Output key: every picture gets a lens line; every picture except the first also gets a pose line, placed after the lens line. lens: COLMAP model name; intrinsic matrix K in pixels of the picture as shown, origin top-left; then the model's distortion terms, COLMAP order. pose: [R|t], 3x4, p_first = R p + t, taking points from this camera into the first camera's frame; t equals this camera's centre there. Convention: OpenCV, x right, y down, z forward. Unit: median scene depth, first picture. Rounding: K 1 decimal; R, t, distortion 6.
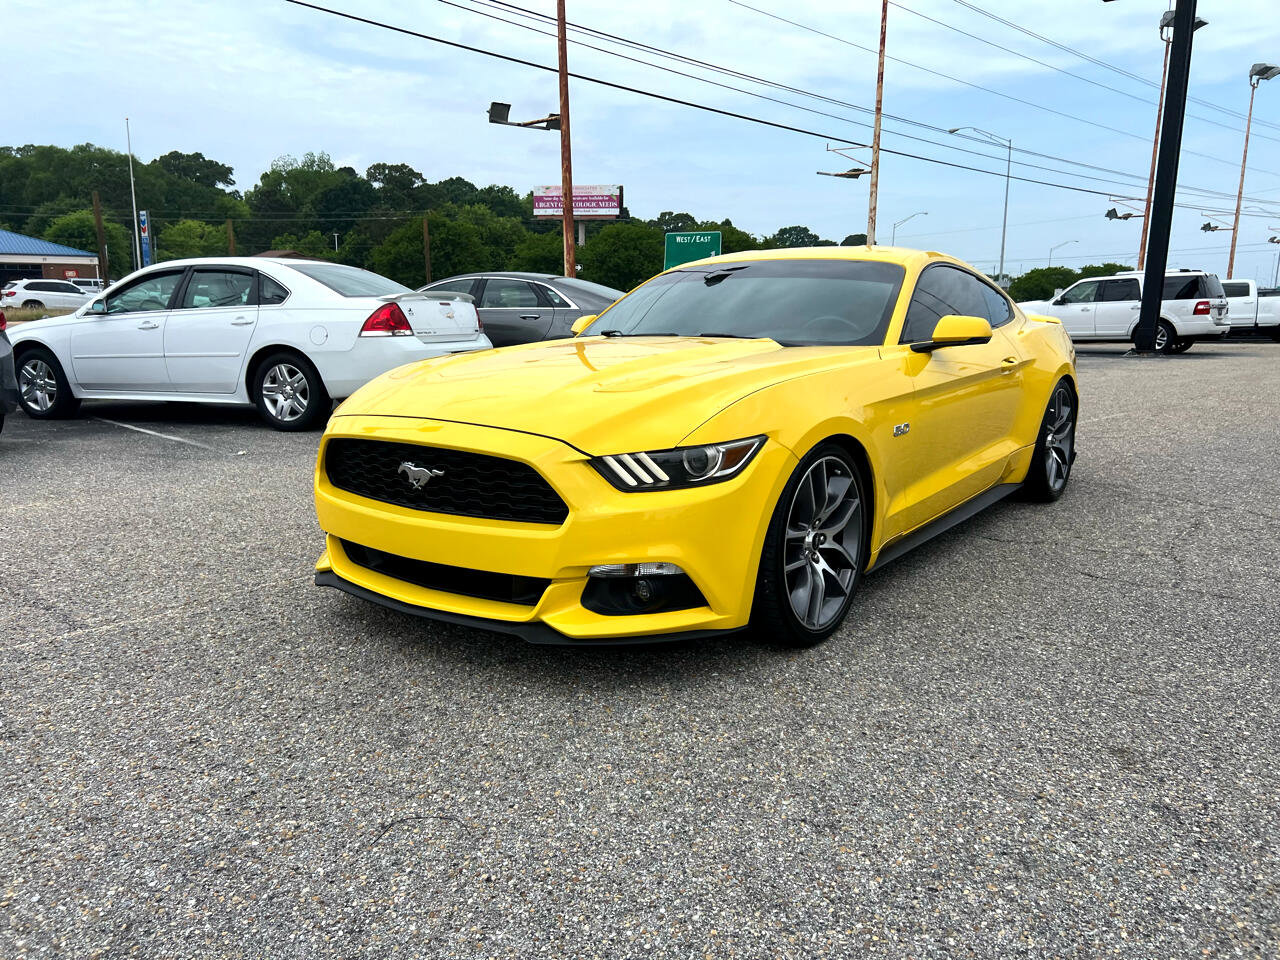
lens RADIAL K [[959.4, 0, 638.9], [0, 959.4, 463.0], [0, 0, 1]] dist [0.048257, -0.049157]
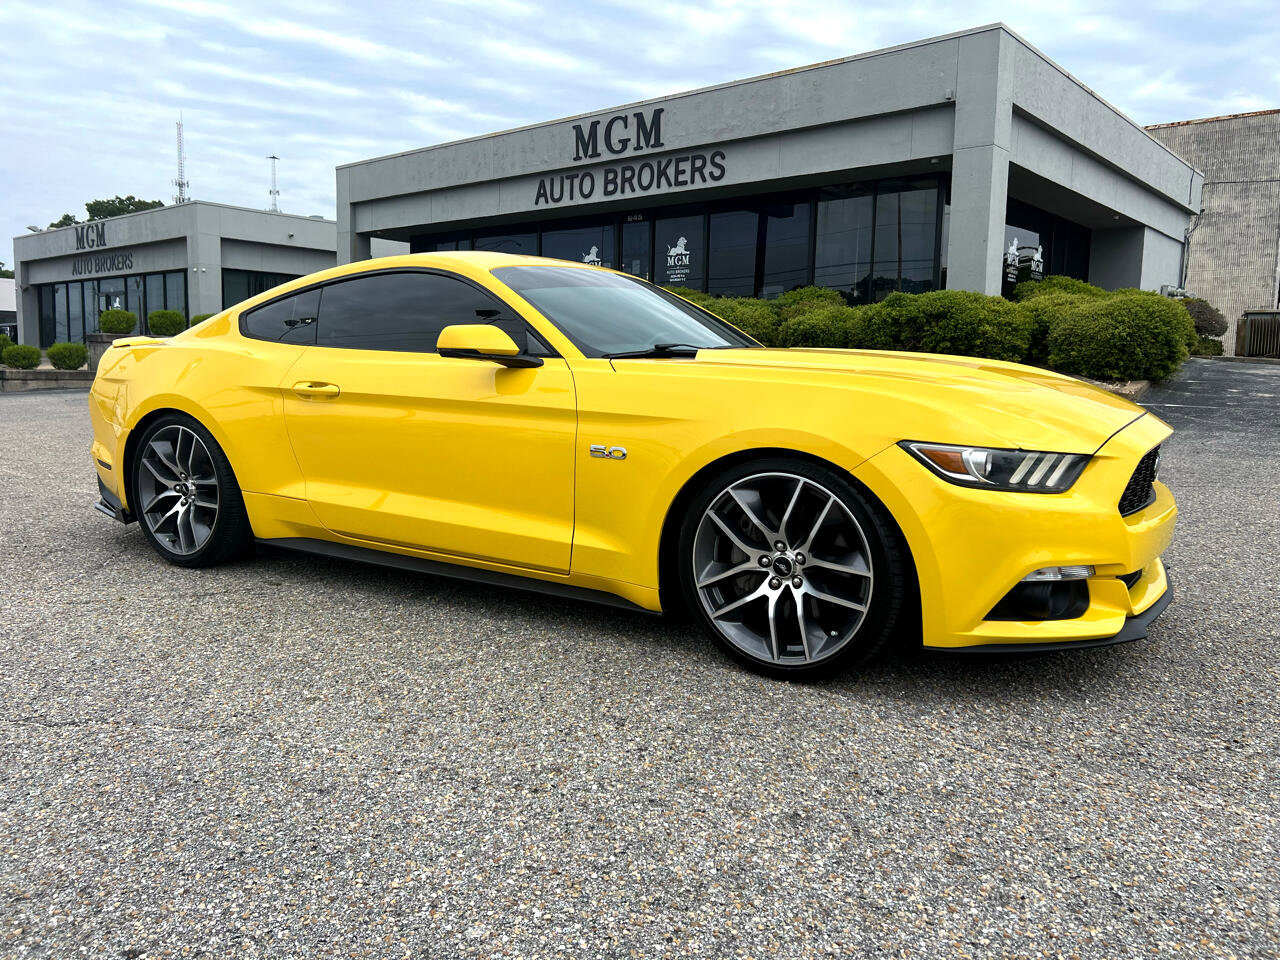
lens RADIAL K [[959.4, 0, 643.3], [0, 959.4, 472.6], [0, 0, 1]] dist [0.054493, -0.059025]
pose [[-0.088063, -0.127240, 0.987955, -0.504931], [0.164021, 0.976418, 0.140374, -0.091401], [-0.982518, 0.174407, -0.065117, 0.668096]]
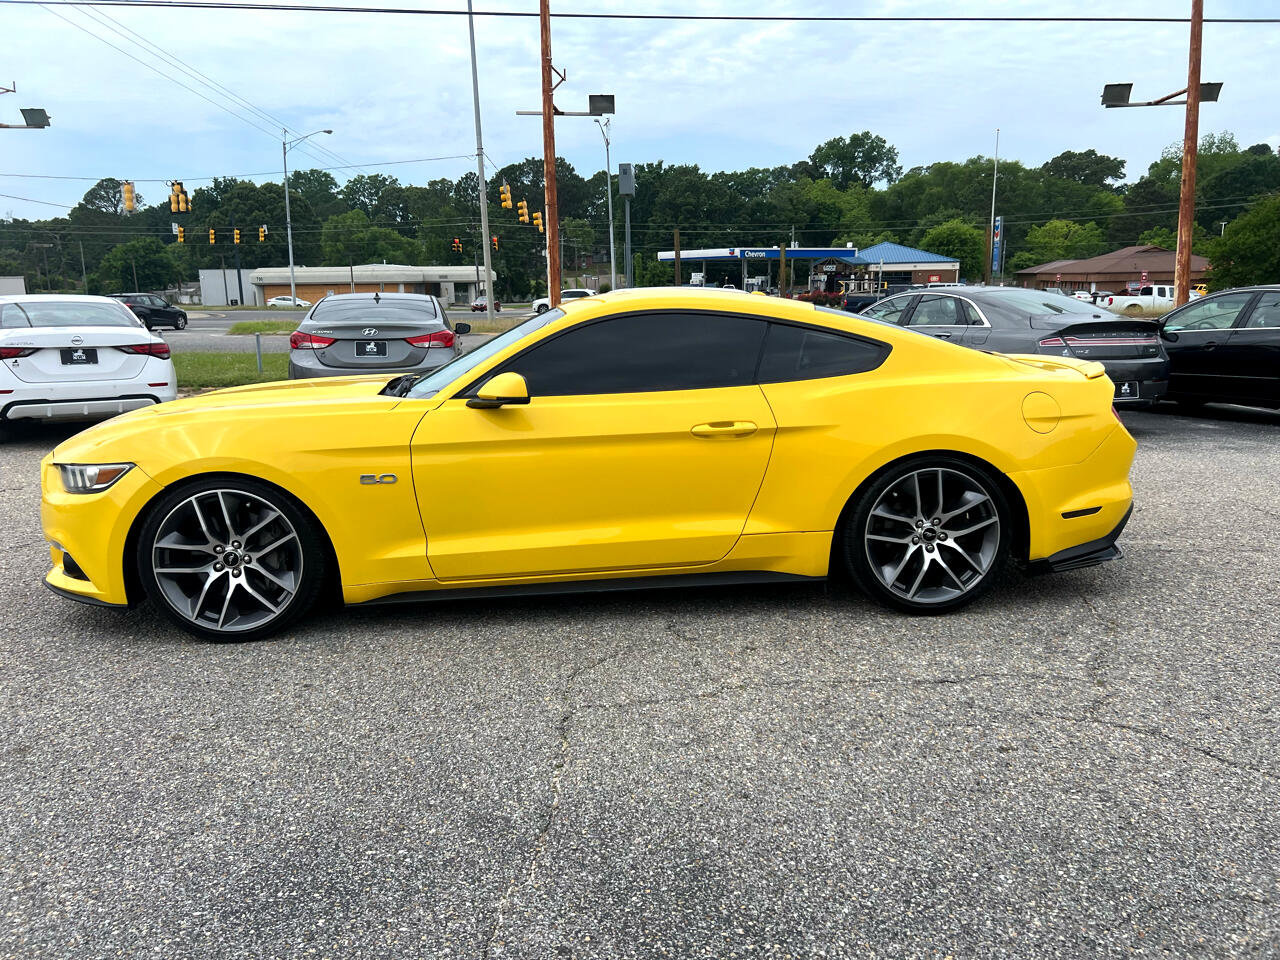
lens RADIAL K [[959.6, 0, 642.6], [0, 959.6, 480.8], [0, 0, 1]] dist [0.050494, -0.055864]
pose [[0.667218, 0.126612, -0.734022, 0.619255], [-0.112481, 0.991273, 0.068741, -0.069014], [0.736320, 0.036698, 0.675637, 0.246533]]
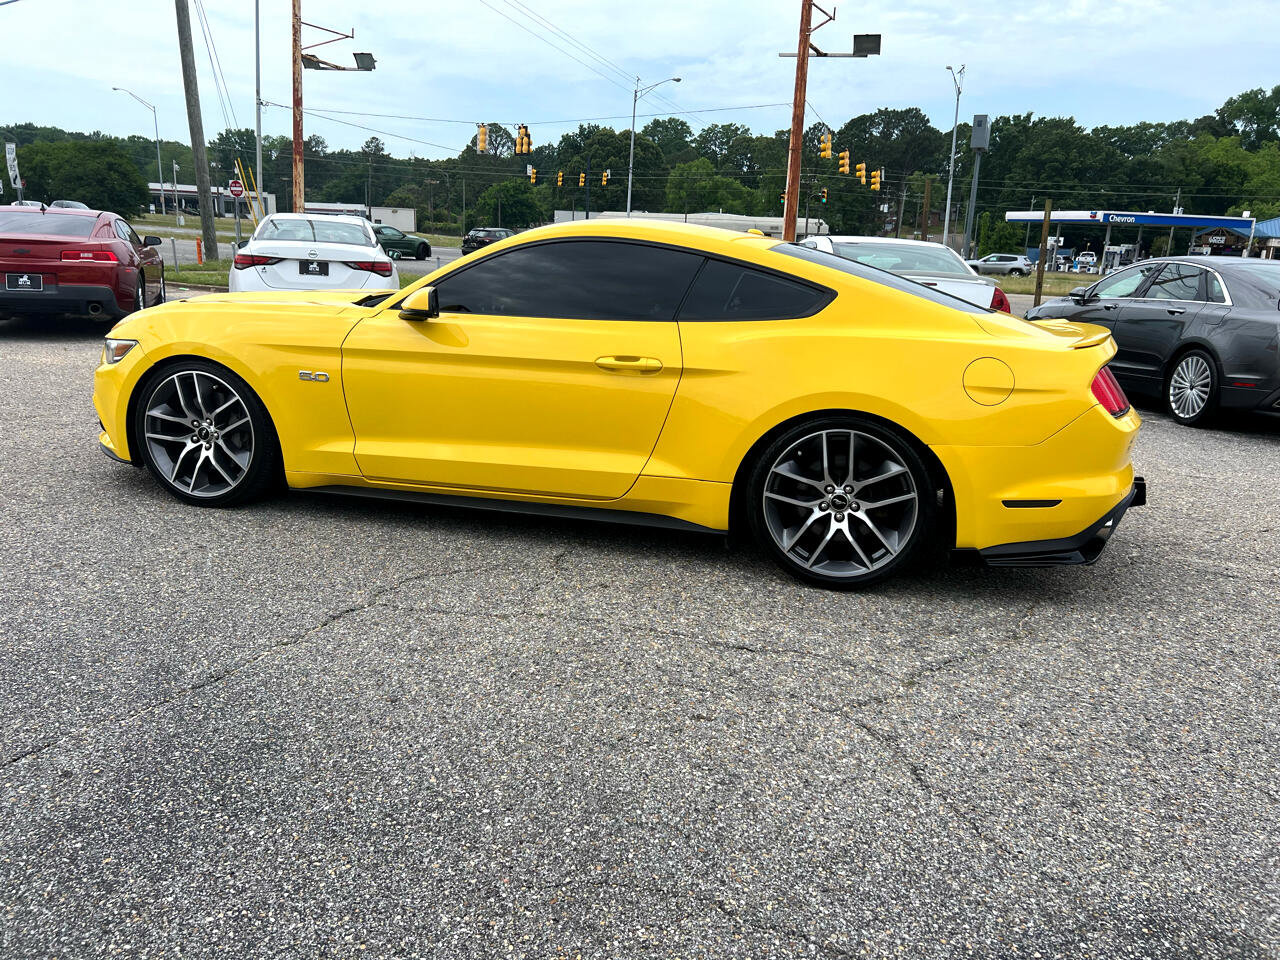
lens RADIAL K [[965.0, 0, 638.6], [0, 965.0, 468.1], [0, 0, 1]] dist [0.045736, -0.050545]
pose [[0.375270, 0.221226, -0.900129, 0.741445], [-0.204229, 0.966970, 0.152509, -0.092379], [0.904137, 0.126600, 0.408055, 0.442171]]
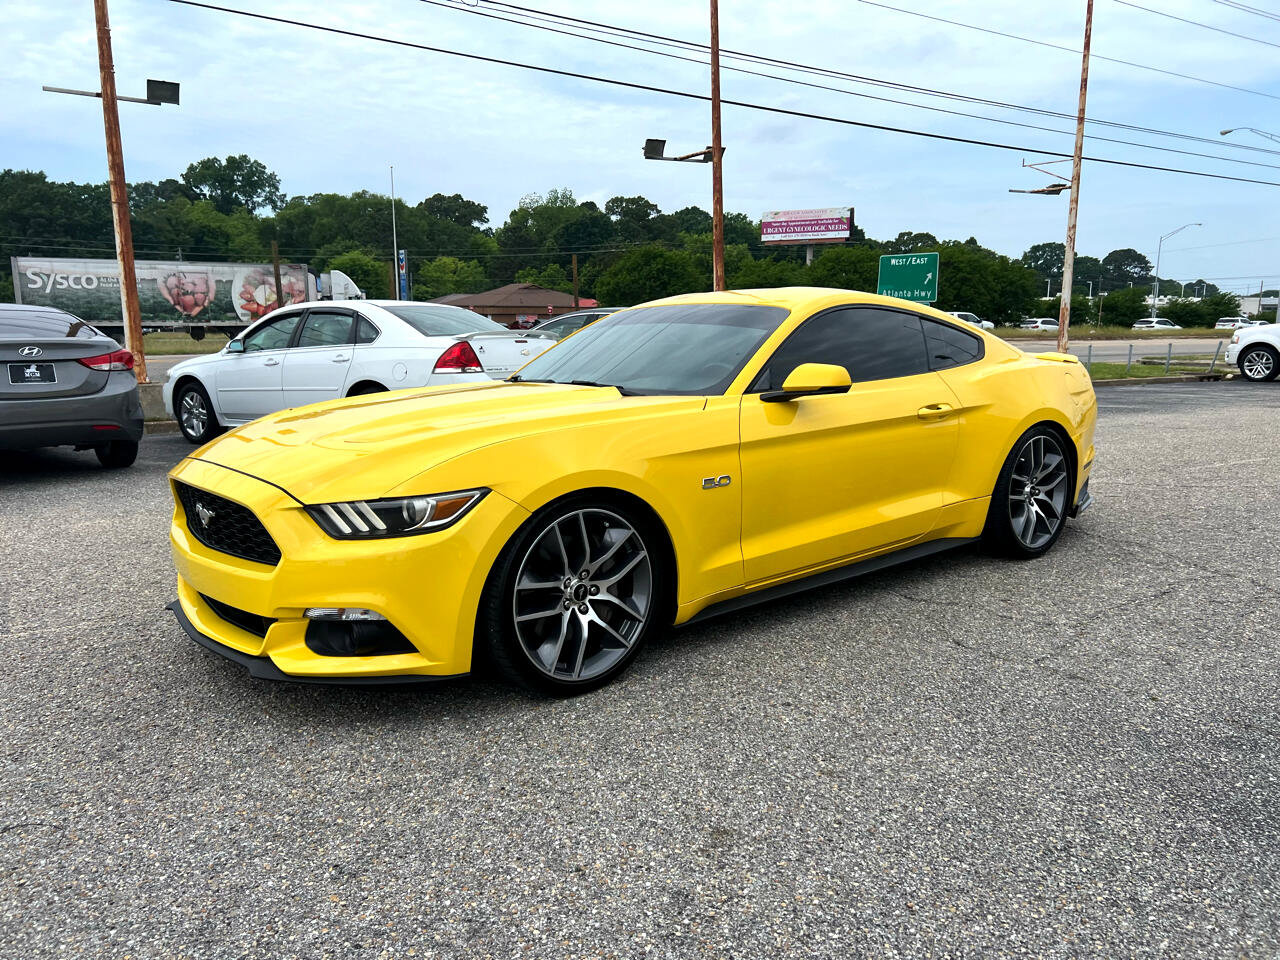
lens RADIAL K [[959.0, 0, 638.5], [0, 959.0, 478.6], [0, 0, 1]] dist [0.048468, -0.048894]
pose [[0.971830, 0.025626, -0.234285, 0.209922], [-0.027988, 0.999585, -0.006760, -0.014547], [0.234015, 0.013127, 0.972144, 0.016450]]
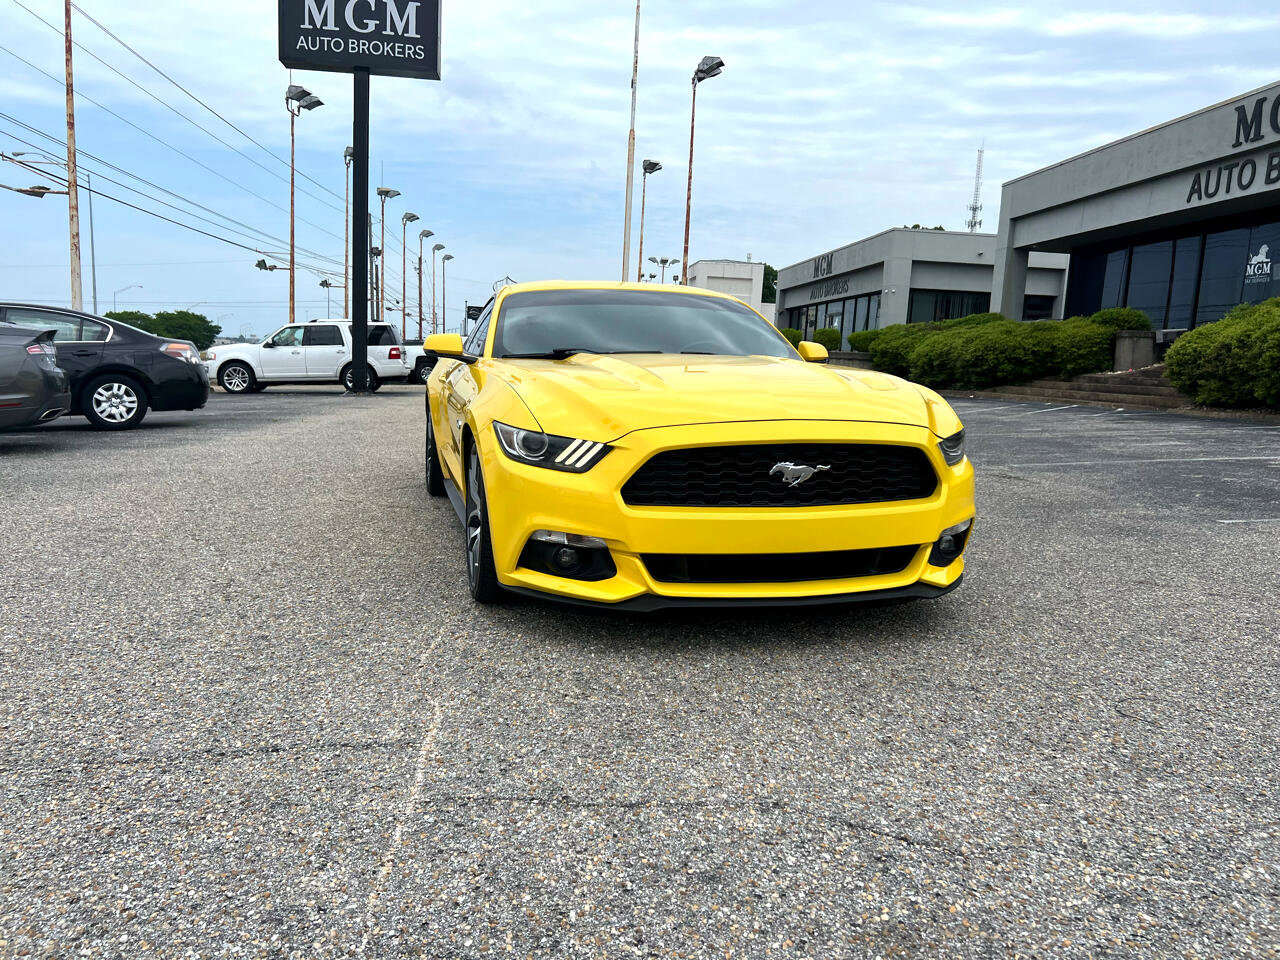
lens RADIAL K [[952.4, 0, 630.4], [0, 952.4, 482.9], [0, 0, 1]] dist [0.046749, -0.045322]
pose [[0.630180, -0.089429, 0.771282, -0.473642], [0.109553, 0.993649, 0.025701, -0.009749], [-0.768681, 0.068300, 0.635975, 0.196145]]
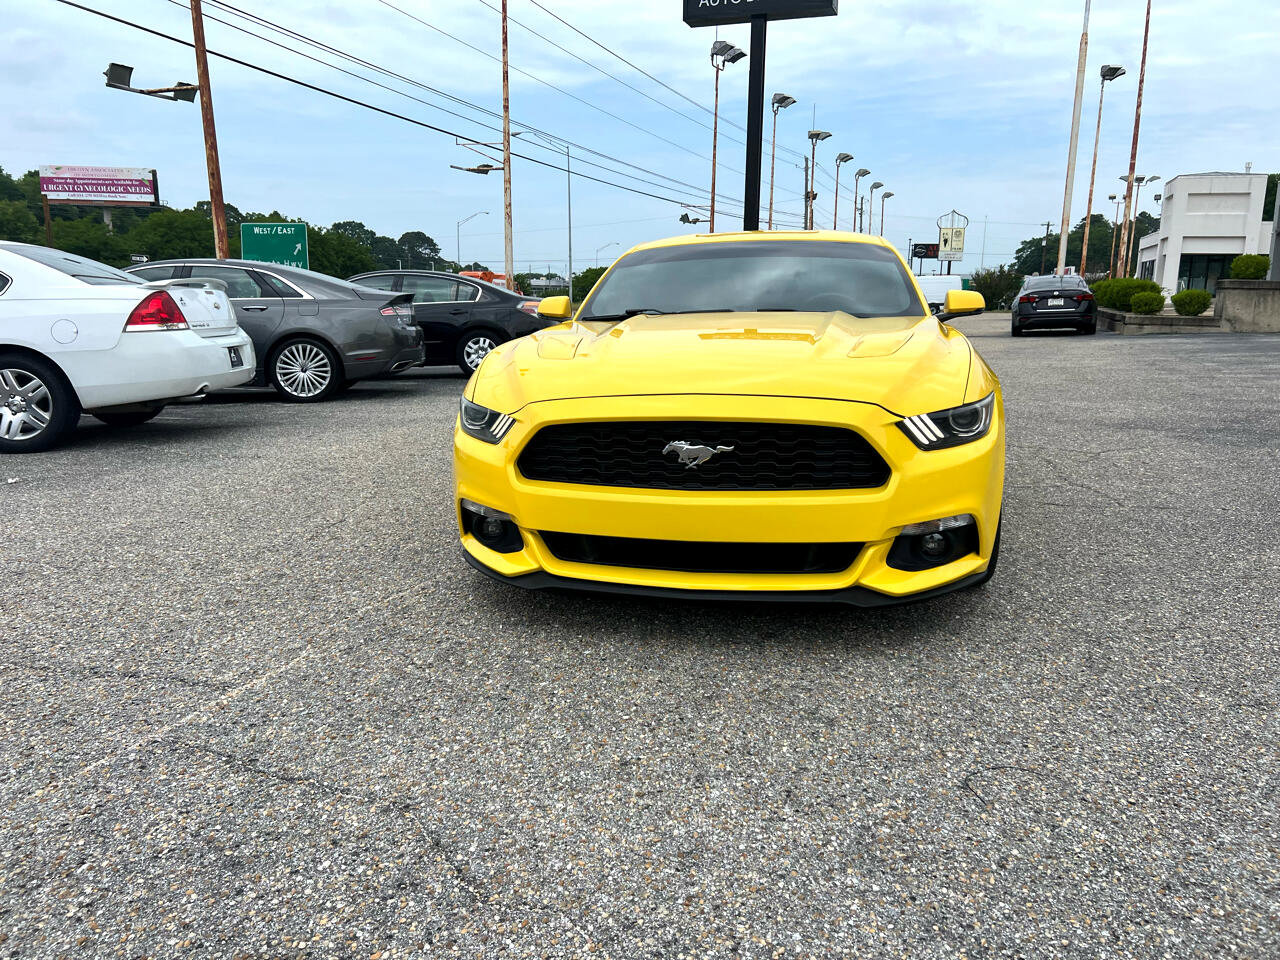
lens RADIAL K [[953.5, 0, 634.6], [0, 953.5, 464.5], [0, 0, 1]] dist [0.052741, -0.053631]
pose [[0.905625, -0.081064, 0.416260, -0.278093], [0.078808, 0.996633, 0.022632, -0.001138], [-0.416693, 0.012308, 0.908964, 0.069358]]
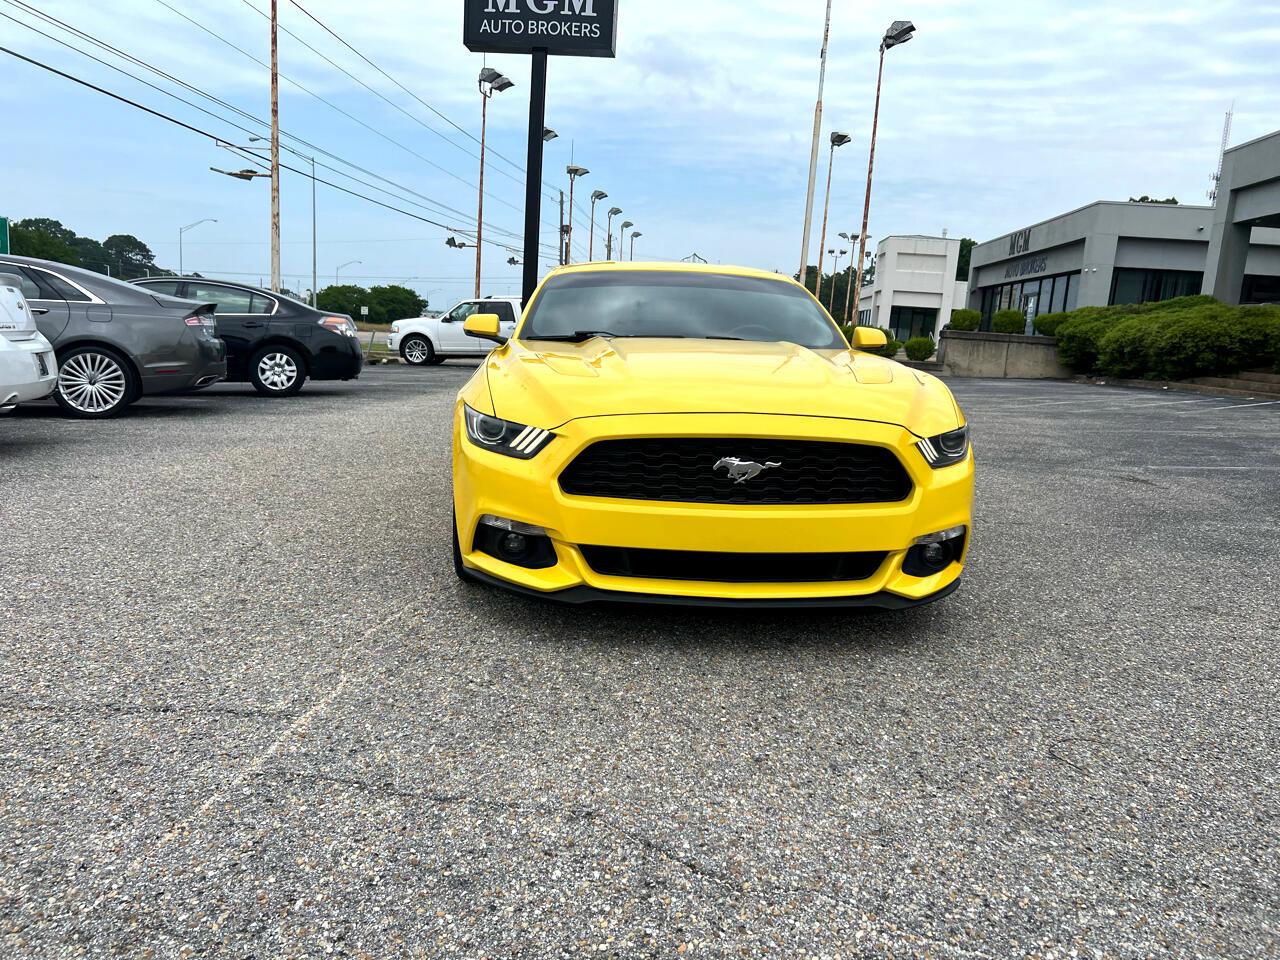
lens RADIAL K [[953.1, 0, 632.4], [0, 953.1, 482.4], [0, 0, 1]] dist [0.047224, -0.048272]
pose [[0.767113, -0.073115, 0.637332, -0.392156], [0.068913, 0.997127, 0.031445, -0.005439], [-0.637800, 0.019799, 0.769948, 0.127050]]
